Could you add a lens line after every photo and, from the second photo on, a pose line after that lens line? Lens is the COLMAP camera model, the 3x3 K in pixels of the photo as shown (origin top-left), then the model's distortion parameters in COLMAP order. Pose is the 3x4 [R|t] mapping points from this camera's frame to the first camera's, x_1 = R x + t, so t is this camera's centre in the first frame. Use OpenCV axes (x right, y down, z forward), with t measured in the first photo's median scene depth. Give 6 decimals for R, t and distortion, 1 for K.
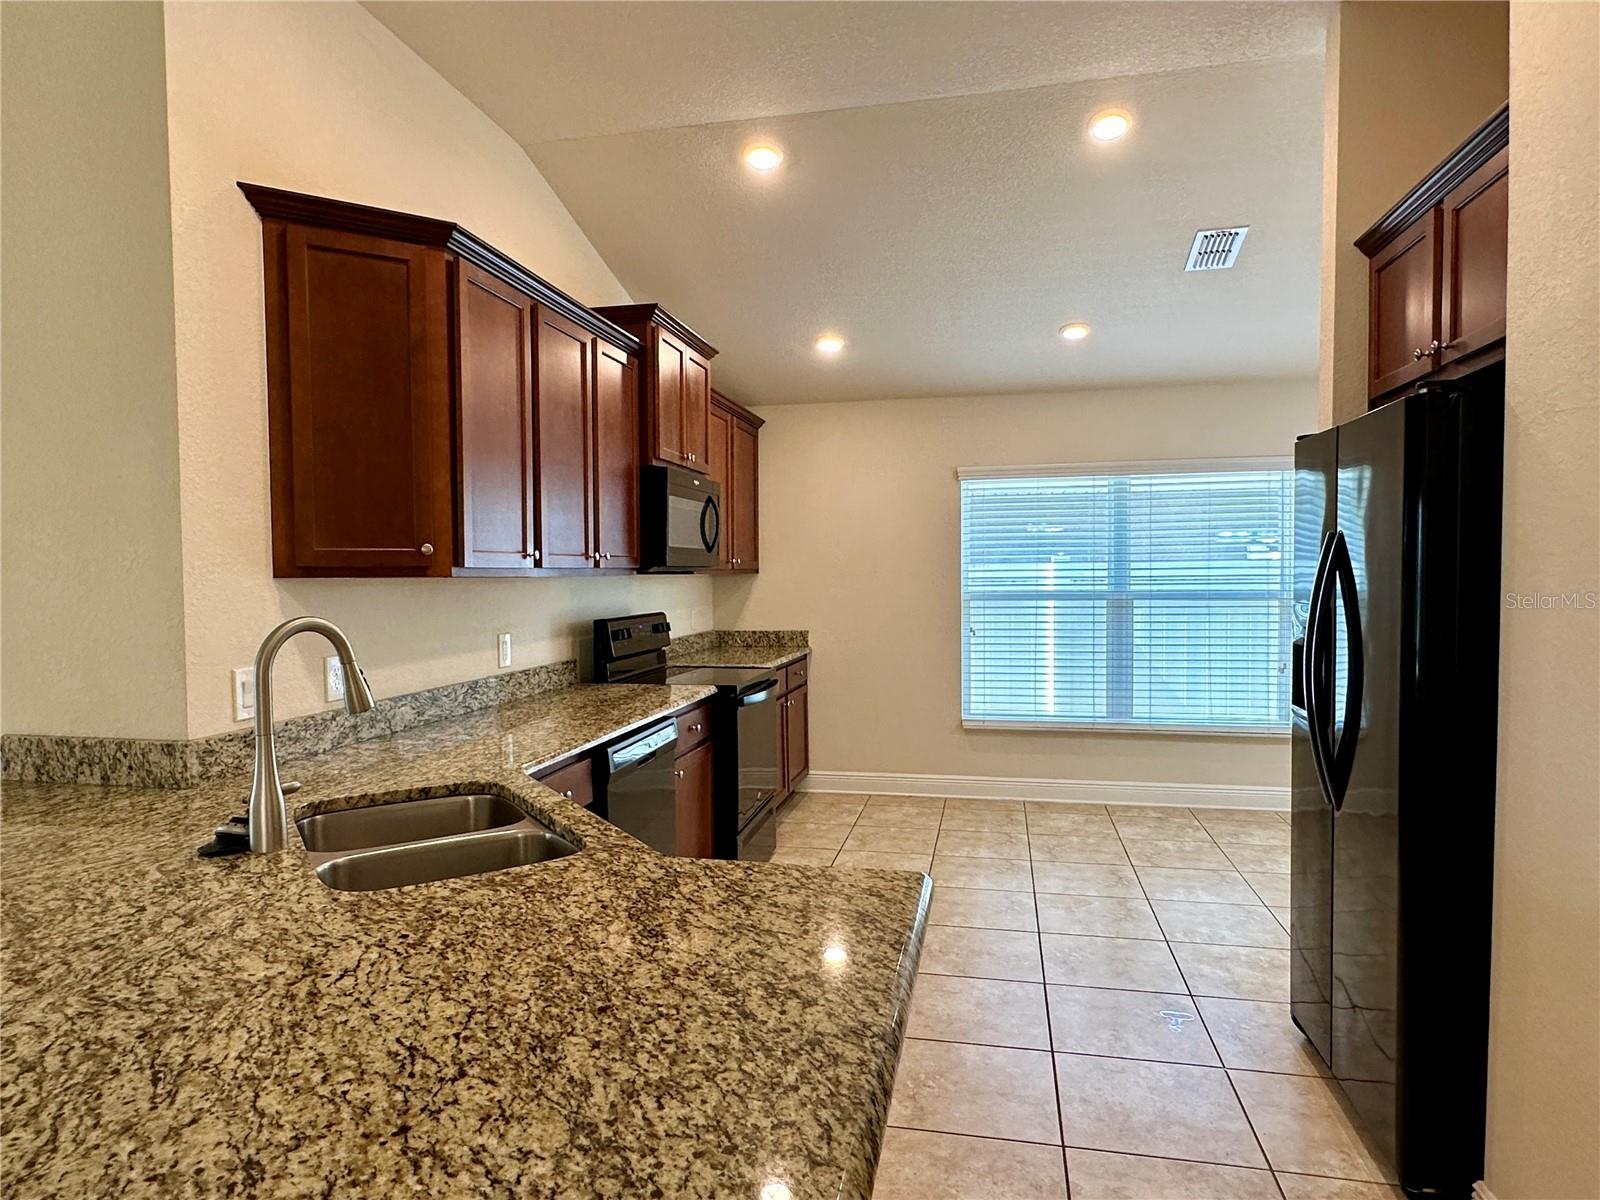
lens RADIAL K [[945.1, 0, 796.2], [0, 945.1, 606.3], [0, 0, 1]] dist [-0.002279, 0.001186]
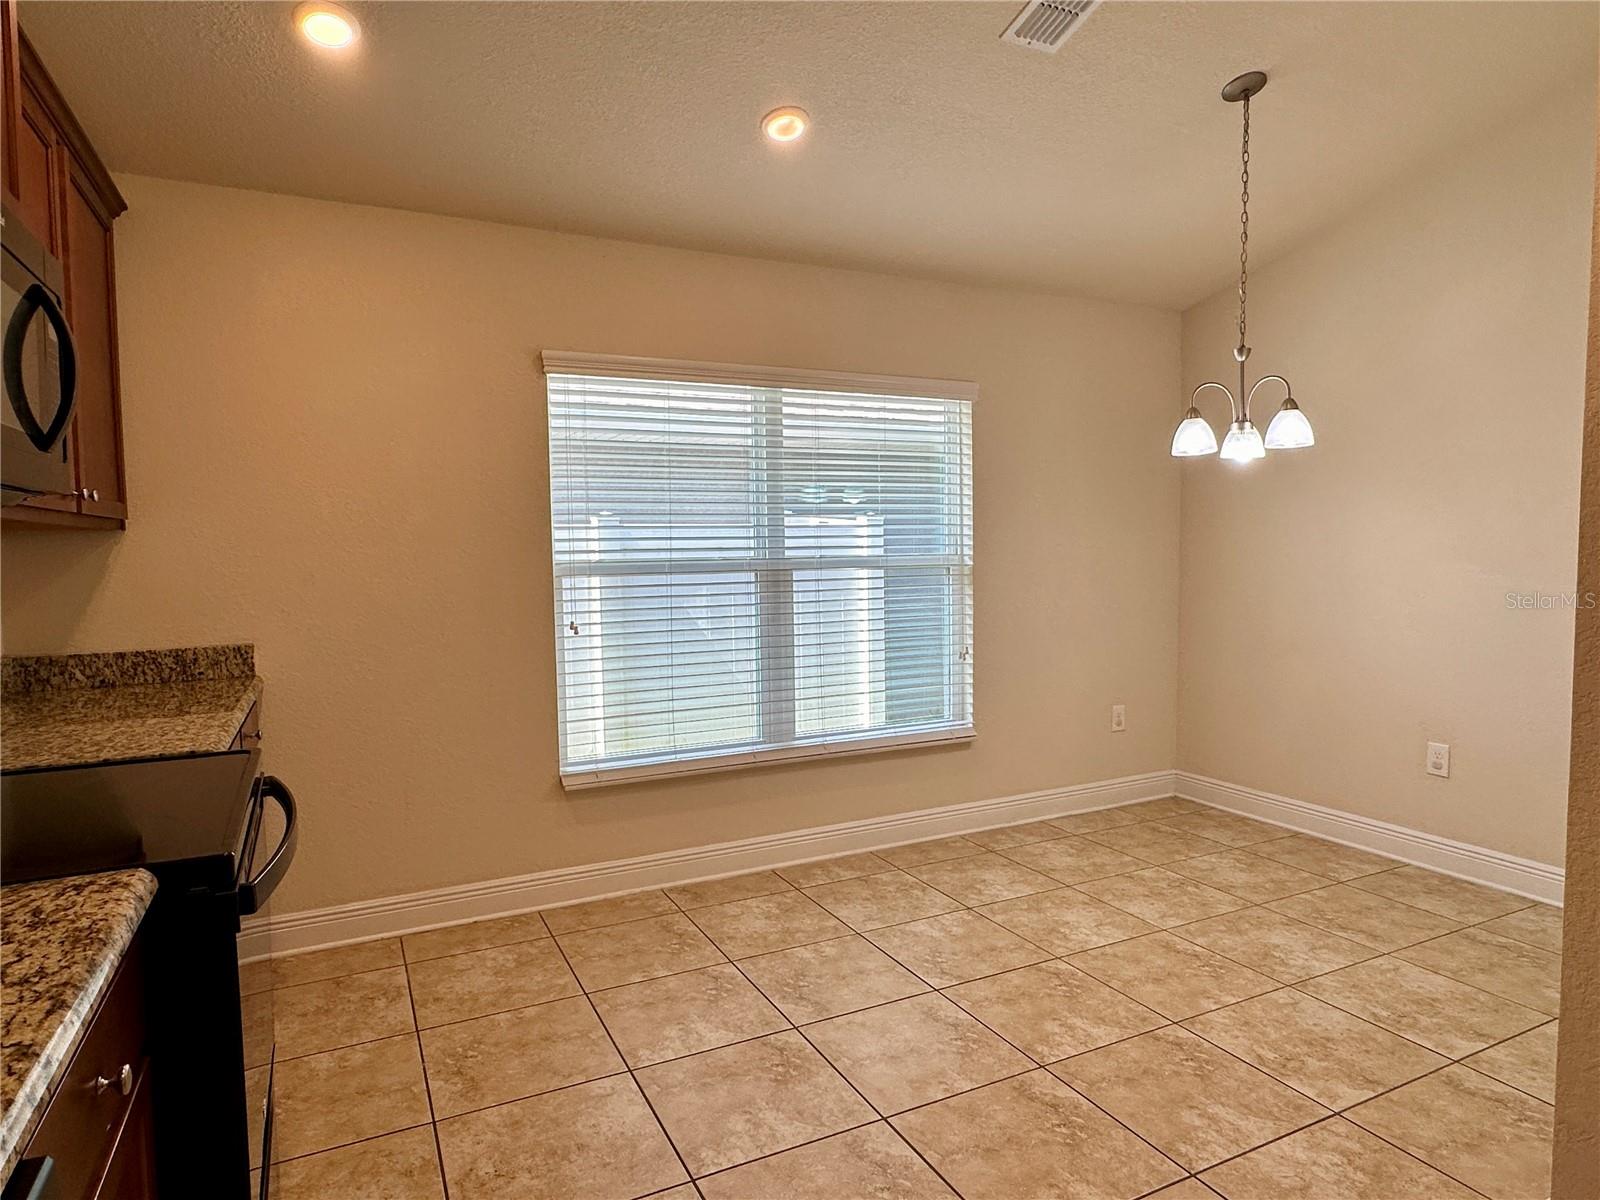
lens RADIAL K [[945.1, 0, 794.0], [0, 945.1, 603.0], [0, 0, 1]] dist [-0.002279, 0.001186]
pose [[0.785126, -0.038599, 0.618132, -0.118027], [0.030358, 0.999255, 0.023839, 0.000867], [-0.618591, 0.000049, 0.785713, 0.705098]]
